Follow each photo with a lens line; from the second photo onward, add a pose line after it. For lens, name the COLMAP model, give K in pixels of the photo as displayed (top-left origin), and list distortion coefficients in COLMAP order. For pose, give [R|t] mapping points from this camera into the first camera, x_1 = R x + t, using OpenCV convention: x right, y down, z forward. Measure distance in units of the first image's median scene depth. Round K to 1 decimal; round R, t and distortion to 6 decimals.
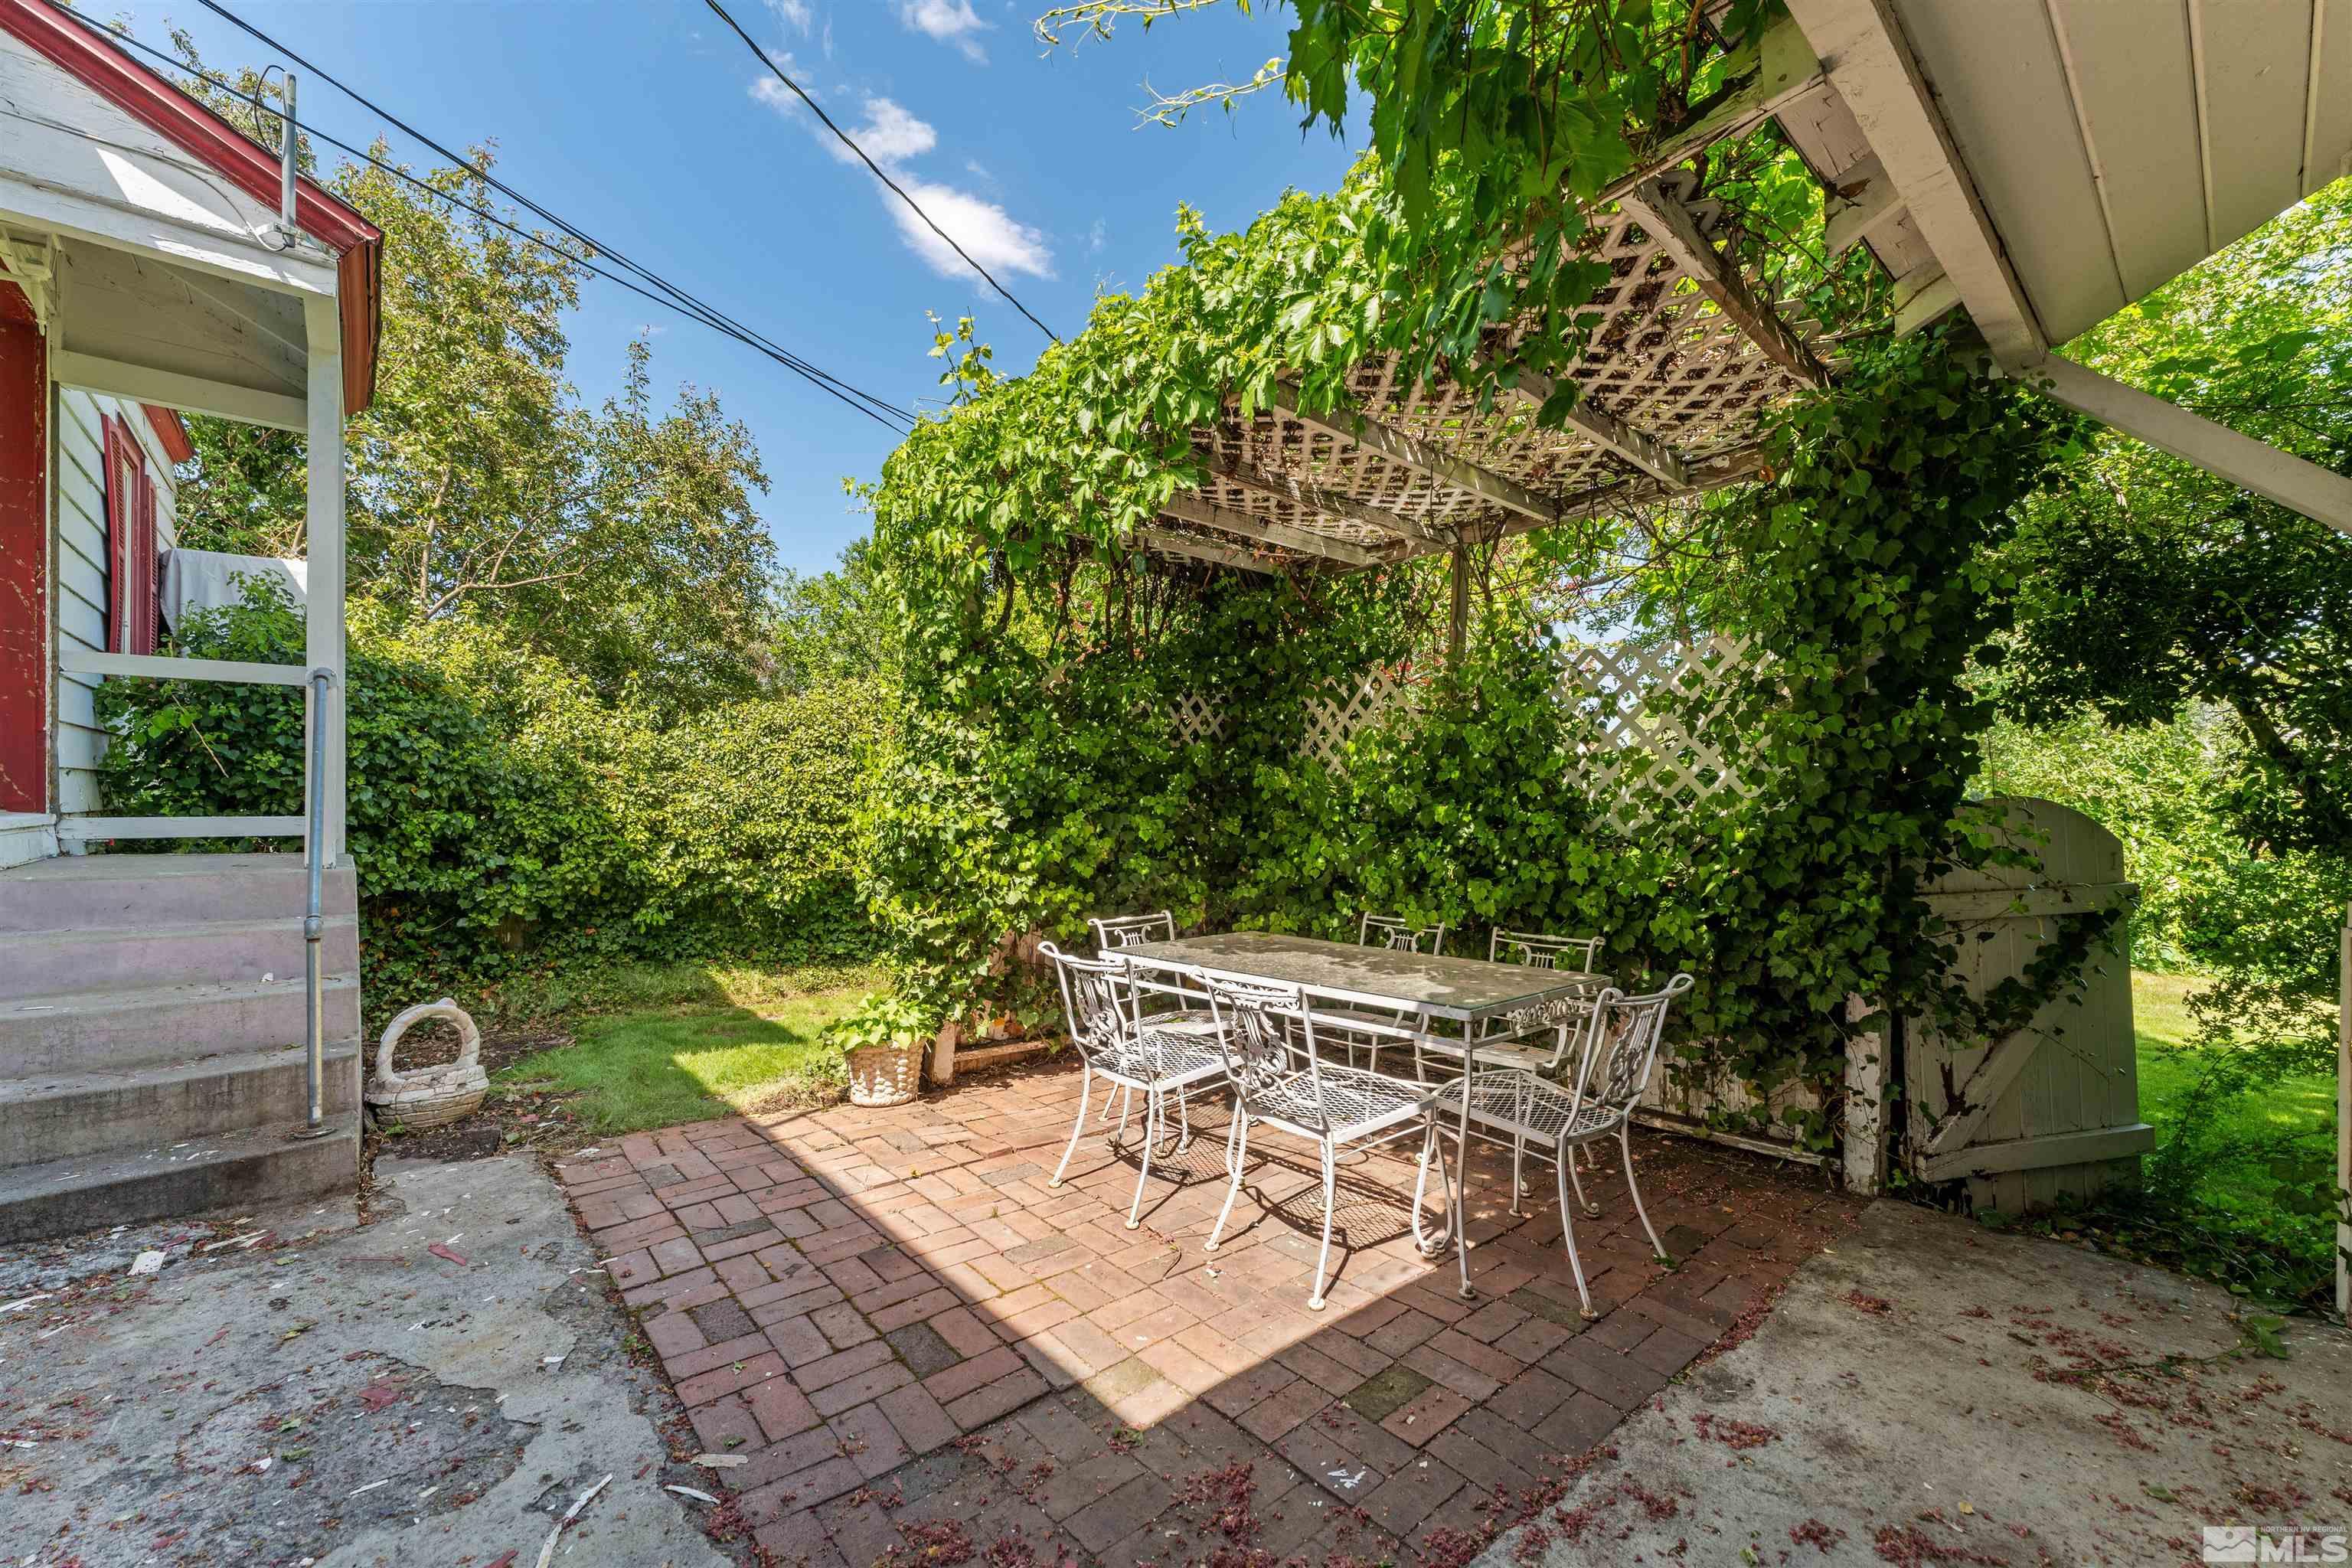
lens RADIAL K [[938.8, 0, 1176.6], [0, 938.8, 788.4], [0, 0, 1]] dist [0.000944, 0.000162]
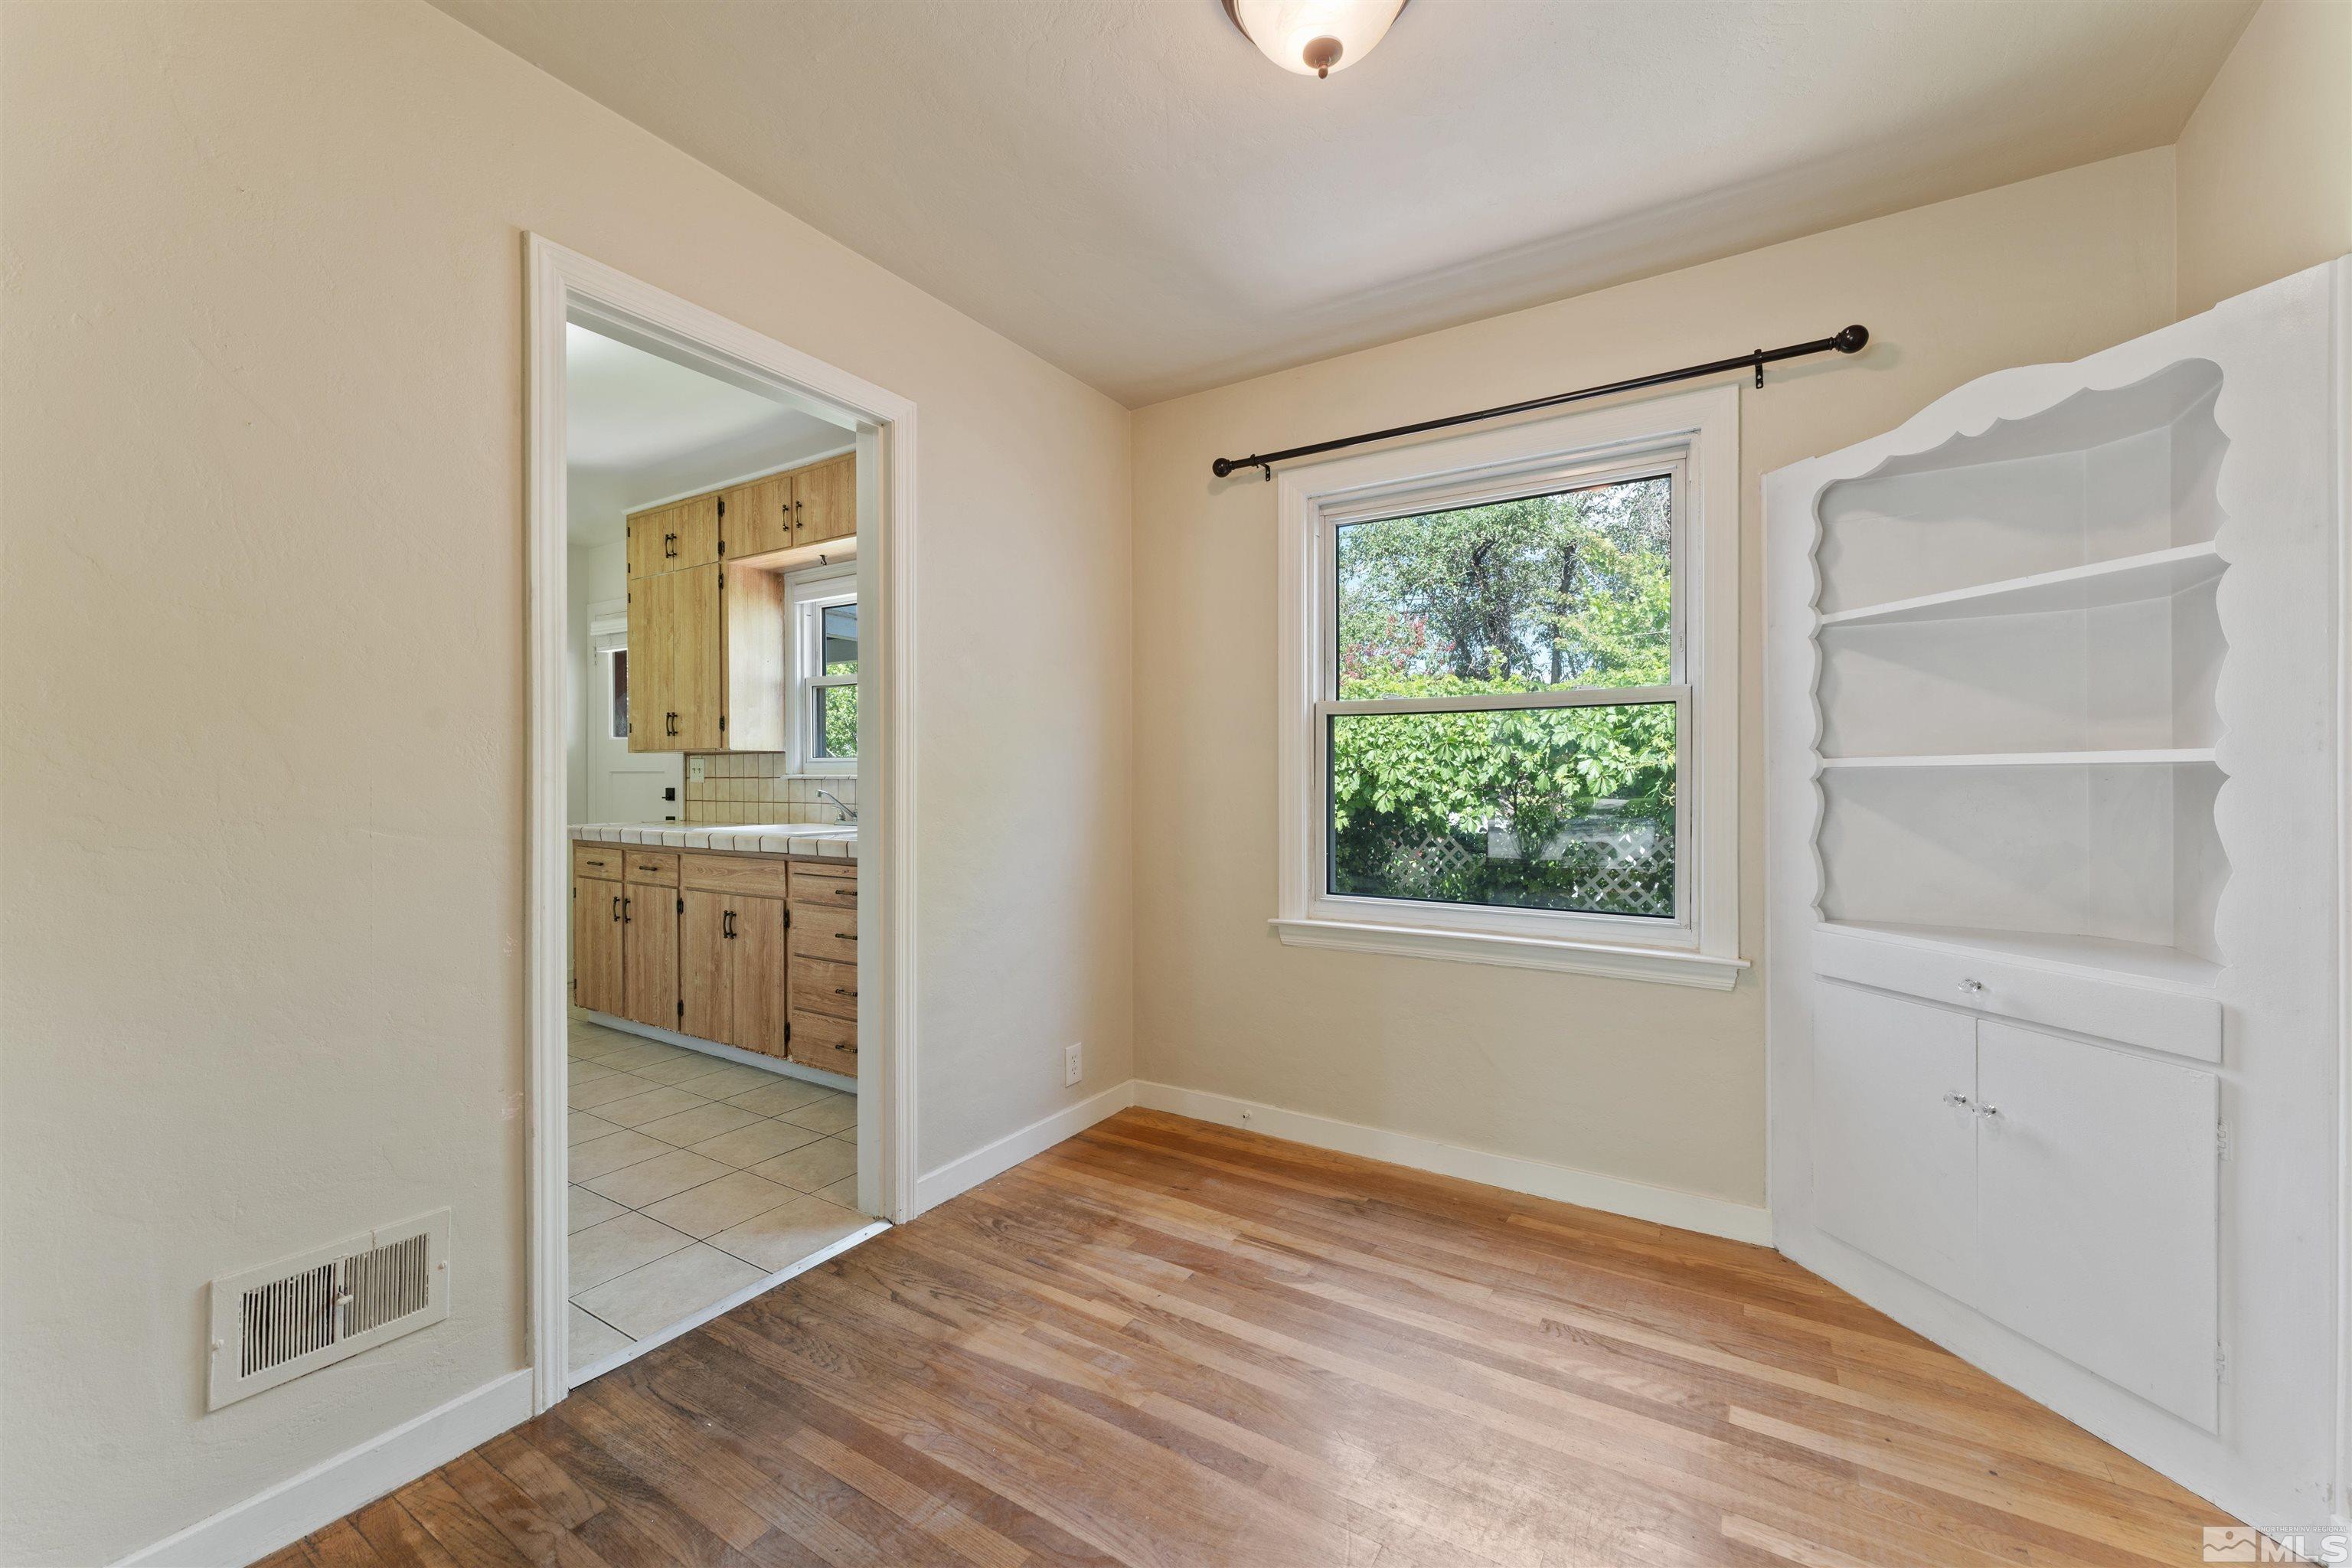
lens RADIAL K [[938.8, 0, 1175.4], [0, 938.8, 777.7], [0, 0, 1]] dist [0.000944, 0.000162]
pose [[0.953466, 0.001774, 0.301494, -1.272491], [-0.008896, 0.999713, 0.022253, -0.426366], [-0.301368, -0.023899, 0.953208, -0.759293]]
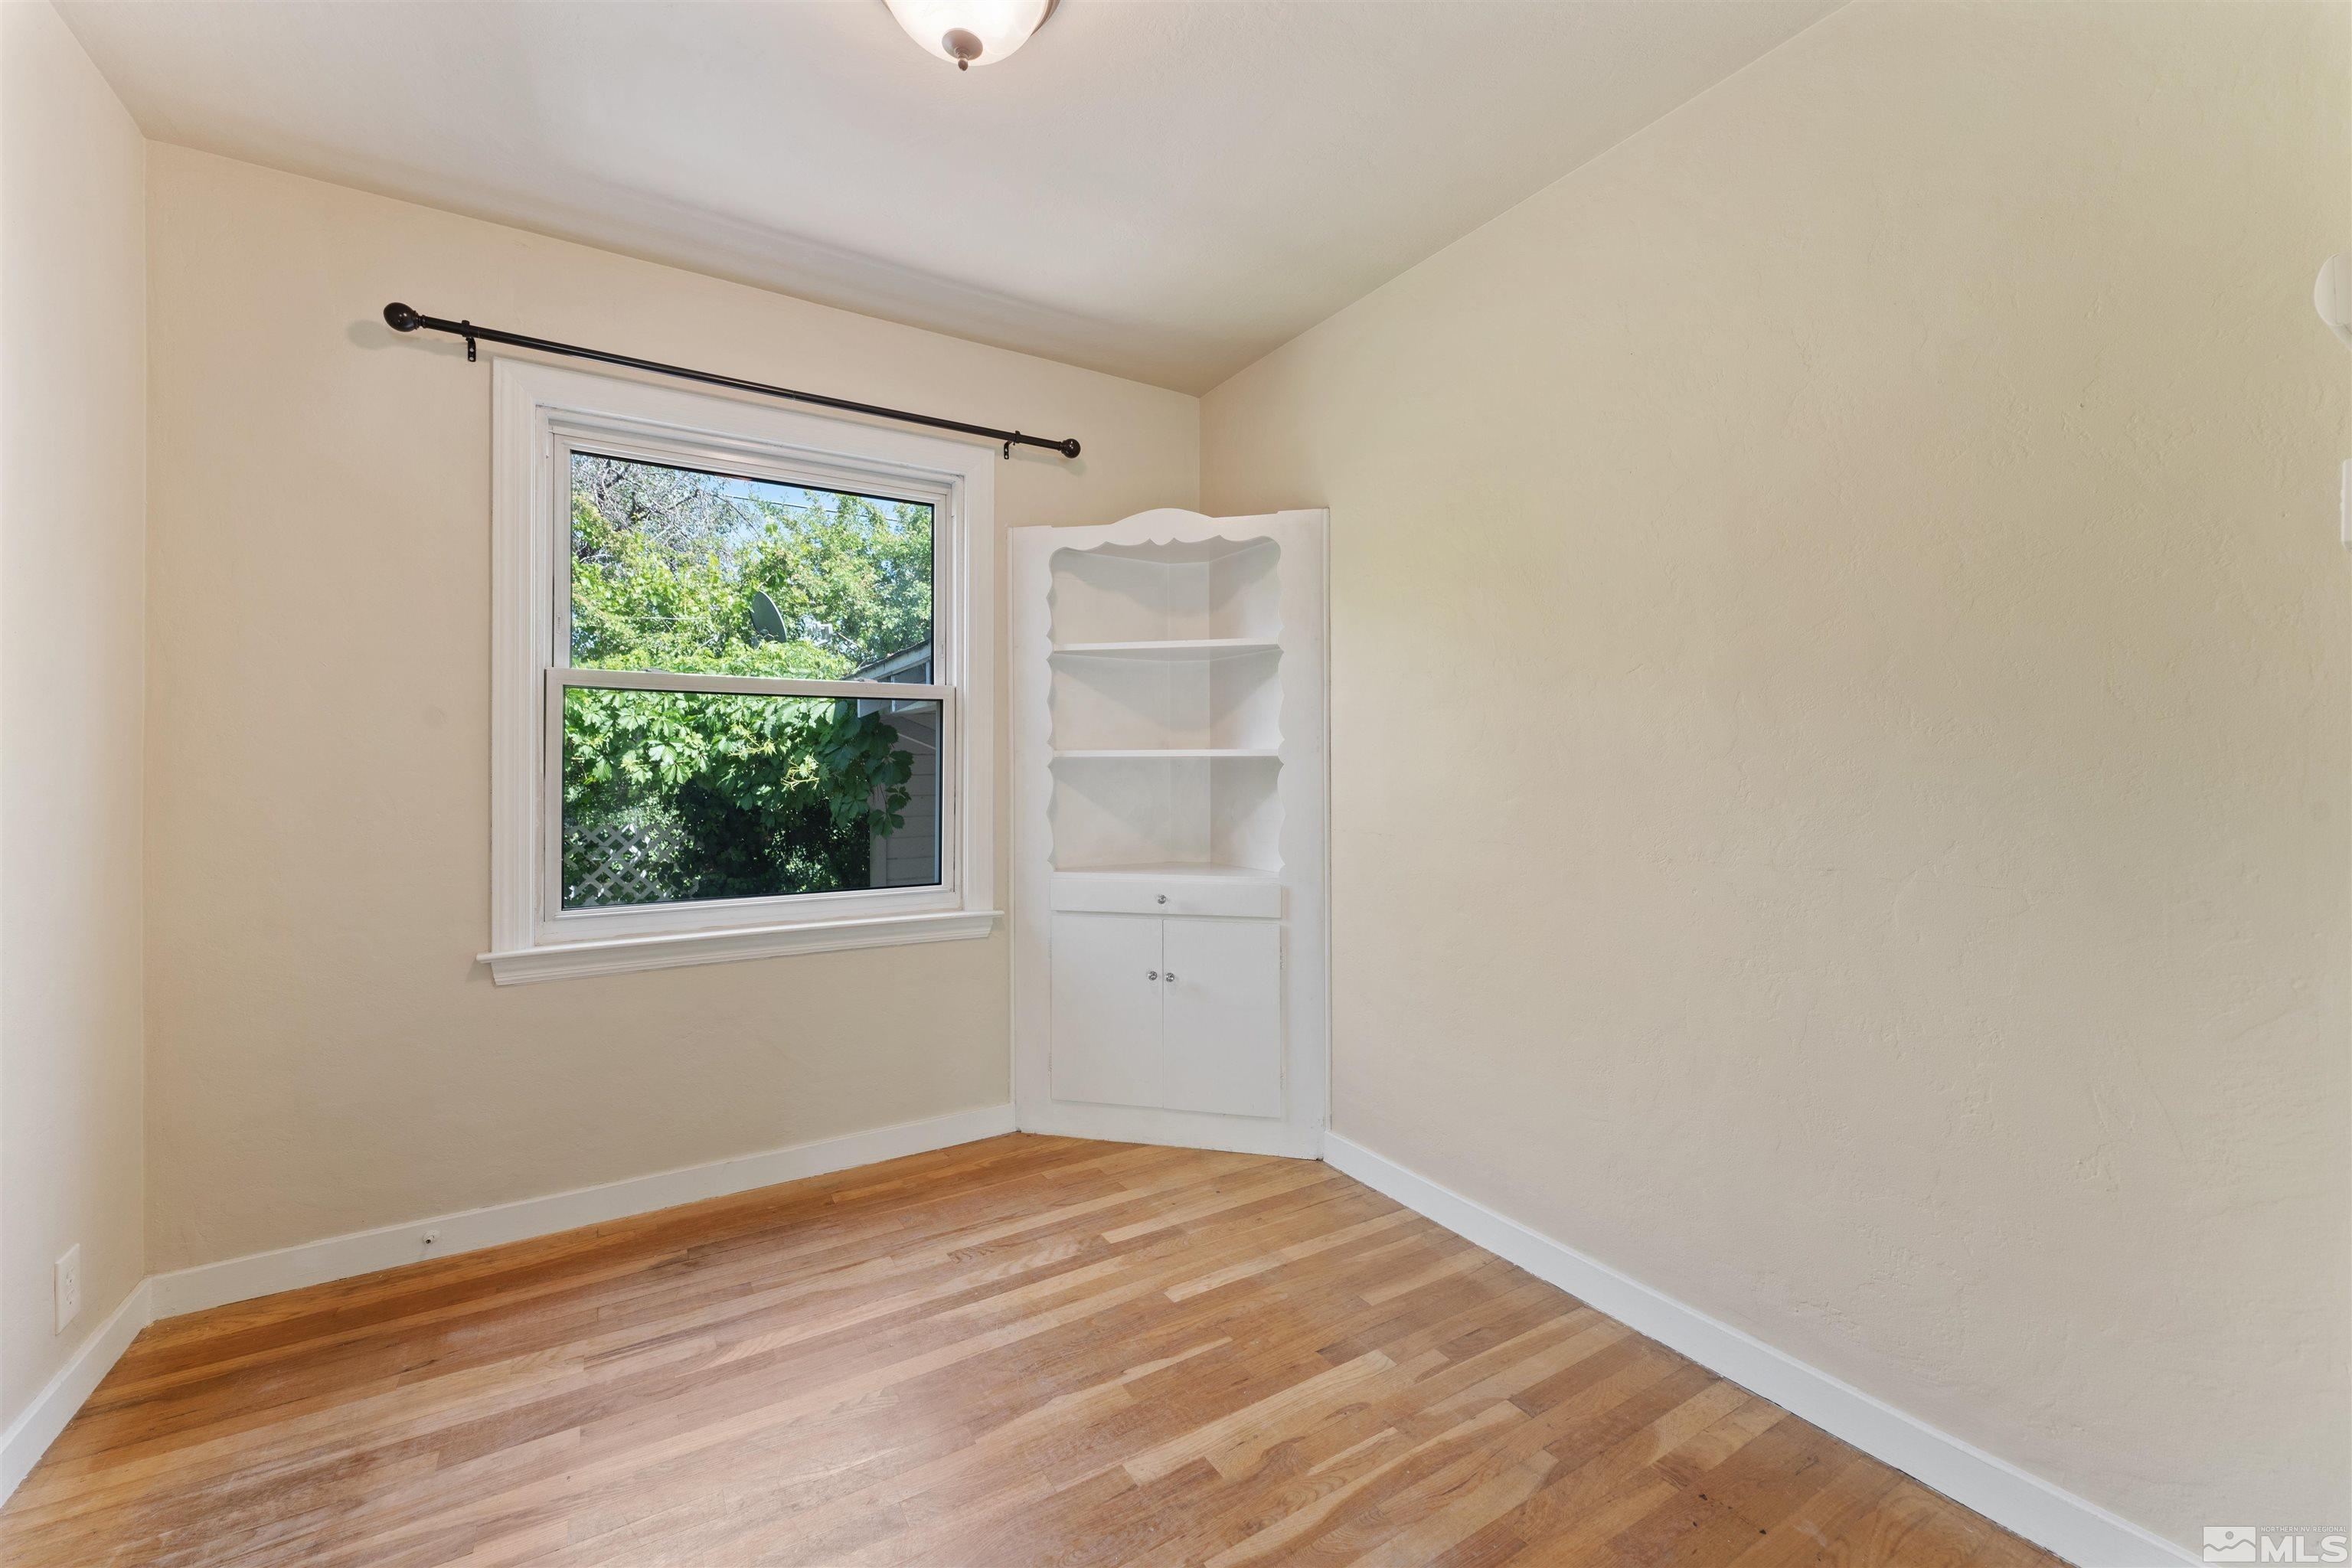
lens RADIAL K [[938.8, 0, 1185.5], [0, 938.8, 759.7], [0, 0, 1]] dist [0.000944, 0.000162]
pose [[0.144716, 0.008761, 0.989434, -1.554731], [-0.025171, 0.999670, -0.005170, -0.417532], [-0.989153, -0.024157, 0.144889, -0.465514]]
